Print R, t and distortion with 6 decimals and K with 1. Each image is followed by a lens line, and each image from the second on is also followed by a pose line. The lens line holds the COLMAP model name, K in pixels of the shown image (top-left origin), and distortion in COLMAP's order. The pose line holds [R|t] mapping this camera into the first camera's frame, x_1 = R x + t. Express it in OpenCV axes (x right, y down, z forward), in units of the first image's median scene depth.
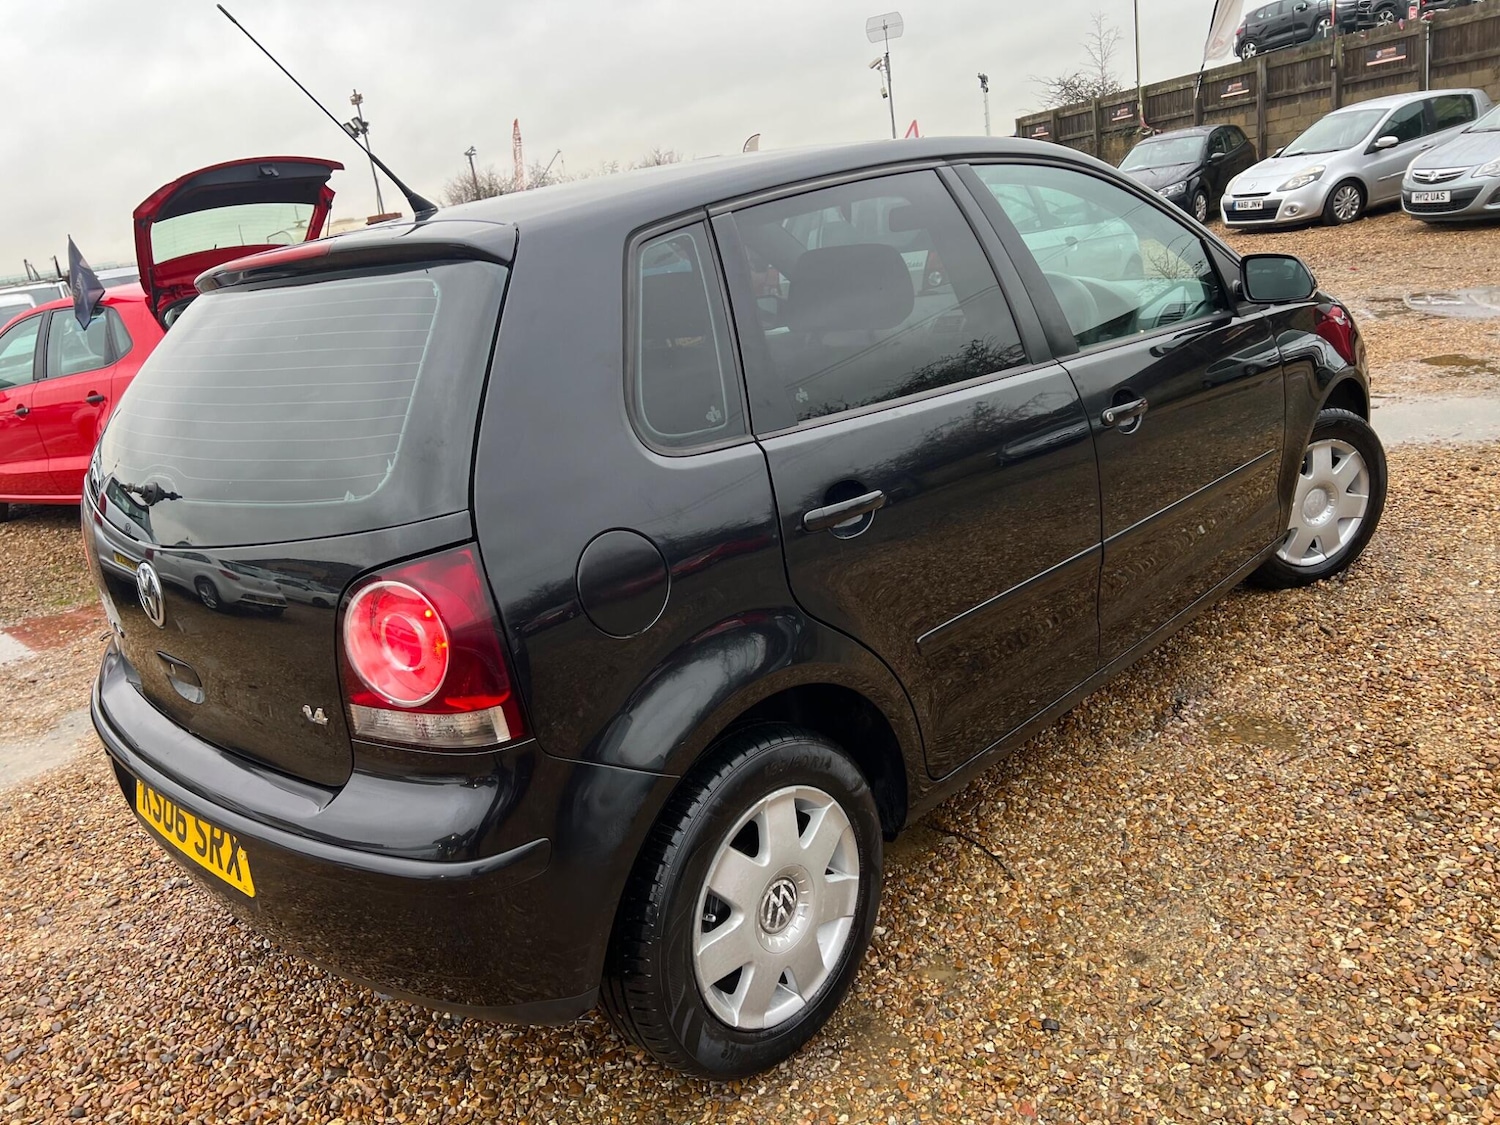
lens RADIAL K [[1135.8, 0, 750.8], [0, 1135.8, 559.2], [0, 0, 1]] dist [0.058489, -0.064711]
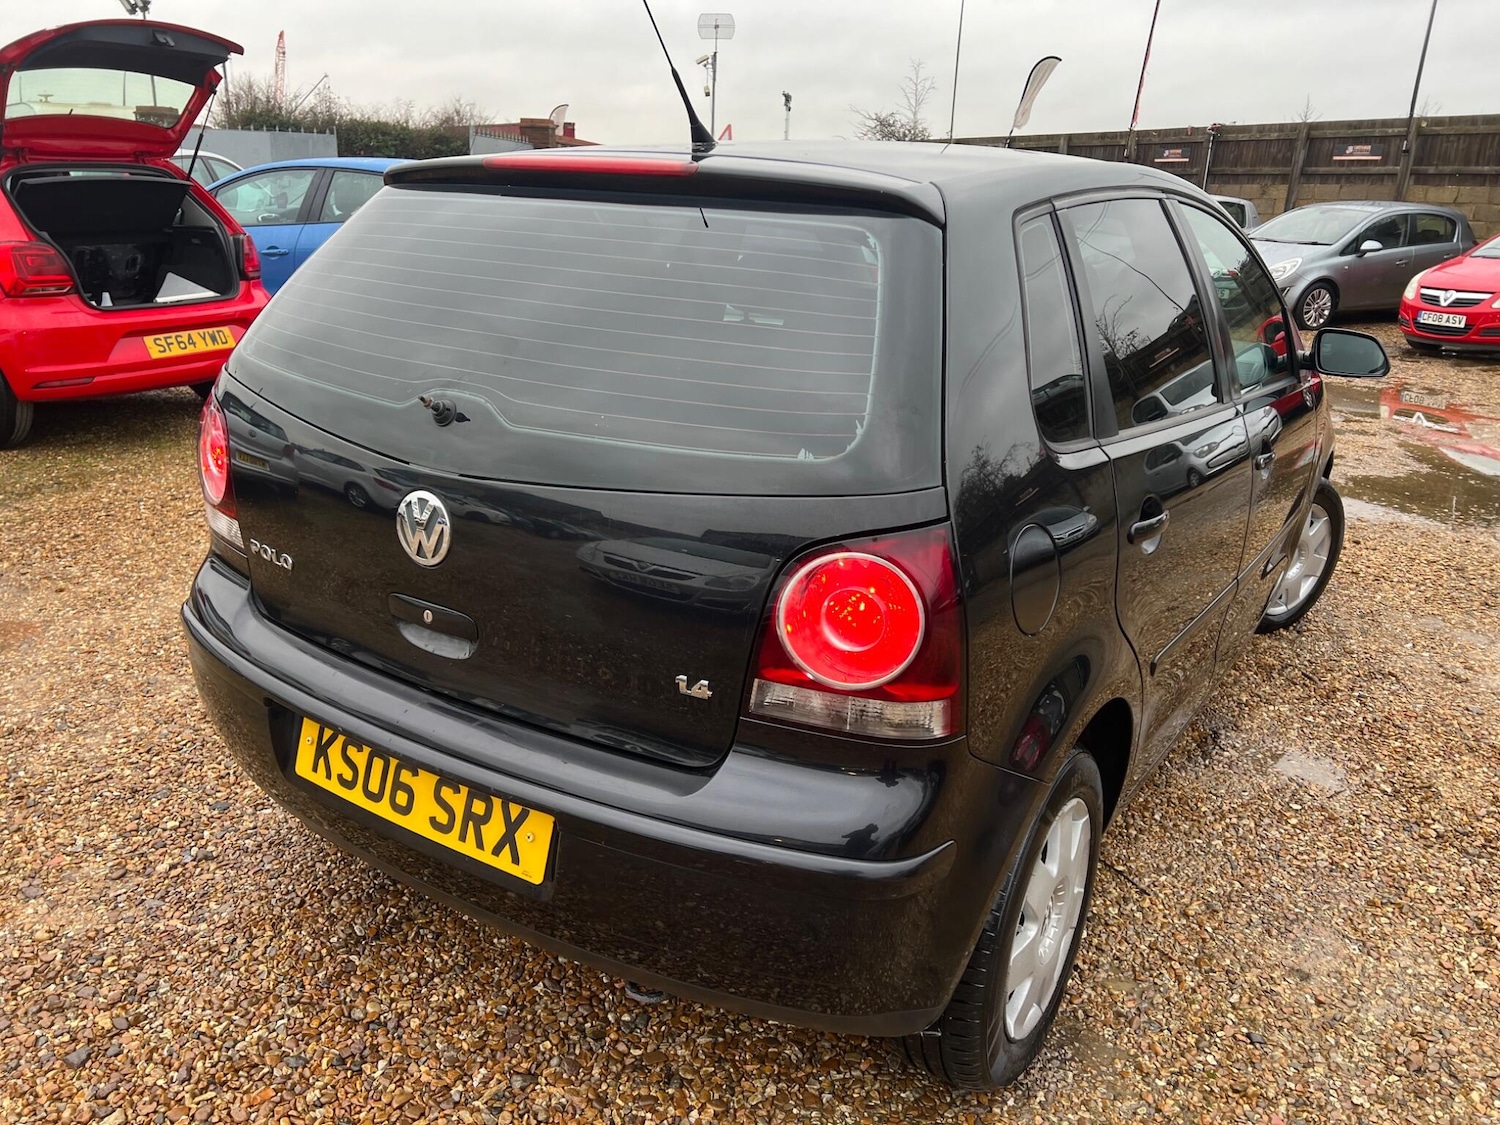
lens RADIAL K [[1133.5, 0, 755.4], [0, 1133.5, 565.5], [0, 0, 1]] dist [0.059997, -0.067103]
pose [[0.963439, 0.110560, 0.244054, -0.428124], [-0.113475, 0.993539, -0.002128, 0.028240], [-0.242712, -0.025644, 0.969759, 0.095457]]
